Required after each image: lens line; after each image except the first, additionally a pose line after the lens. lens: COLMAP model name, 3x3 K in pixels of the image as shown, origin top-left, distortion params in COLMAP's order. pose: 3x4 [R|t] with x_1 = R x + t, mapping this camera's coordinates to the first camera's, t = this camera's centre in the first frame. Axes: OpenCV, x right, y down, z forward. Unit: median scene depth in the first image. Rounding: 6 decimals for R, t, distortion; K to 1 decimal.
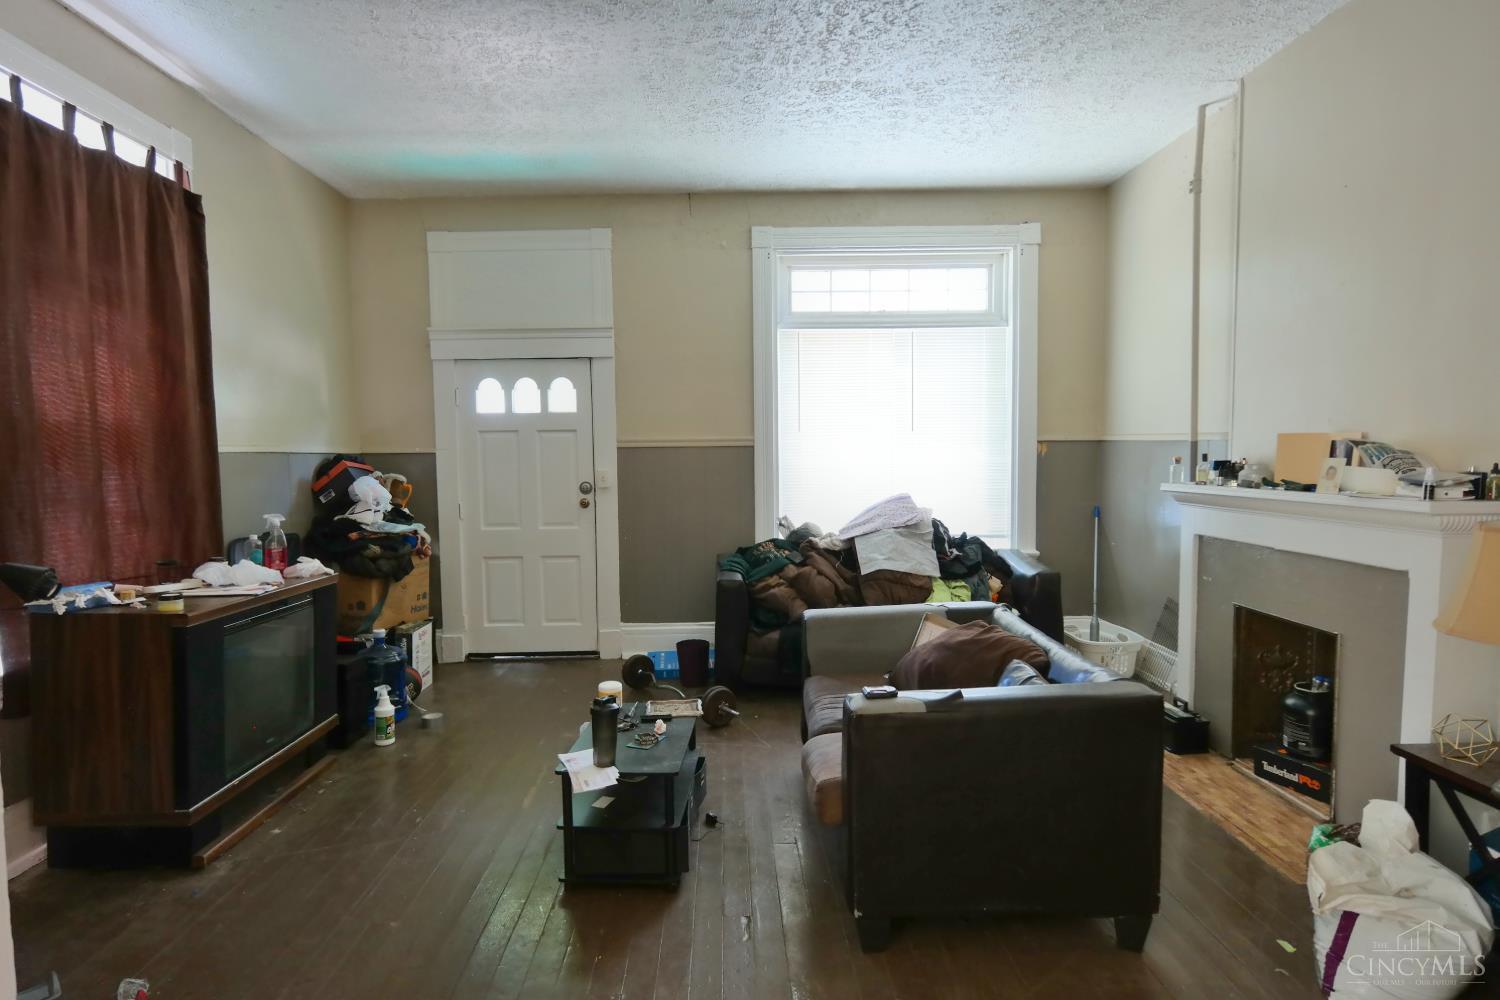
lens RADIAL K [[815.8, 0, 739.8], [0, 815.8, 506.6], [0, 0, 1]] dist [0.001722, 0.001545]
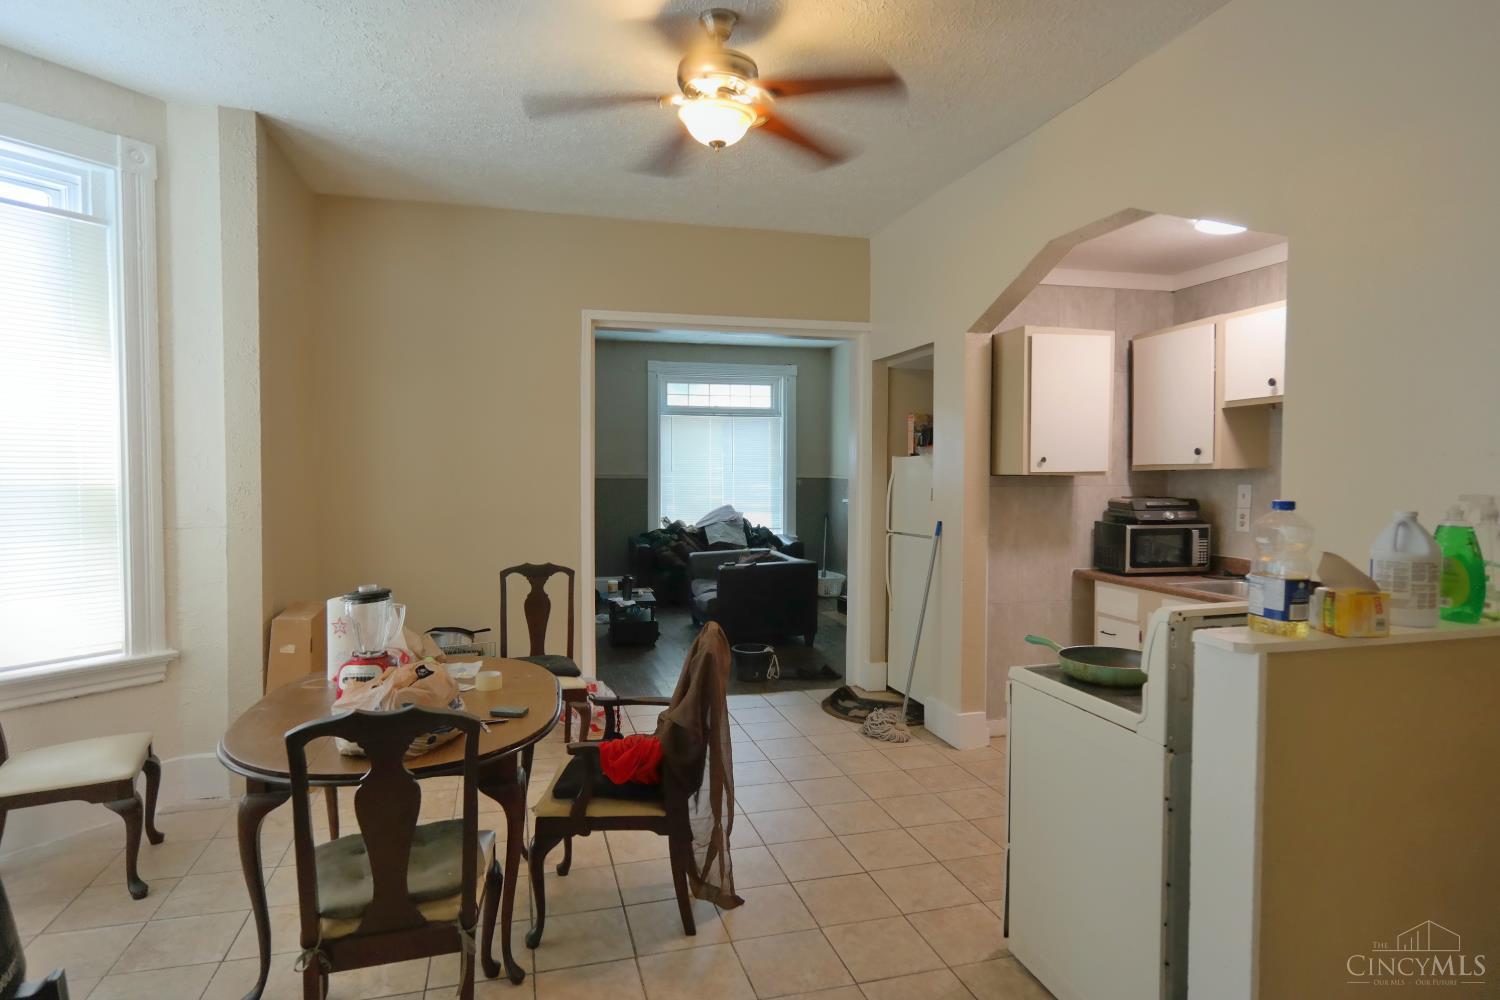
lens RADIAL K [[815.8, 0, 739.8], [0, 815.8, 506.6], [0, 0, 1]] dist [0.001722, 0.001545]
pose [[0.971729, 0.005507, 0.236034, -0.226384], [0.002368, 0.999450, -0.033069, 0.052256], [-0.236086, 0.032693, 0.971182, -0.870894]]
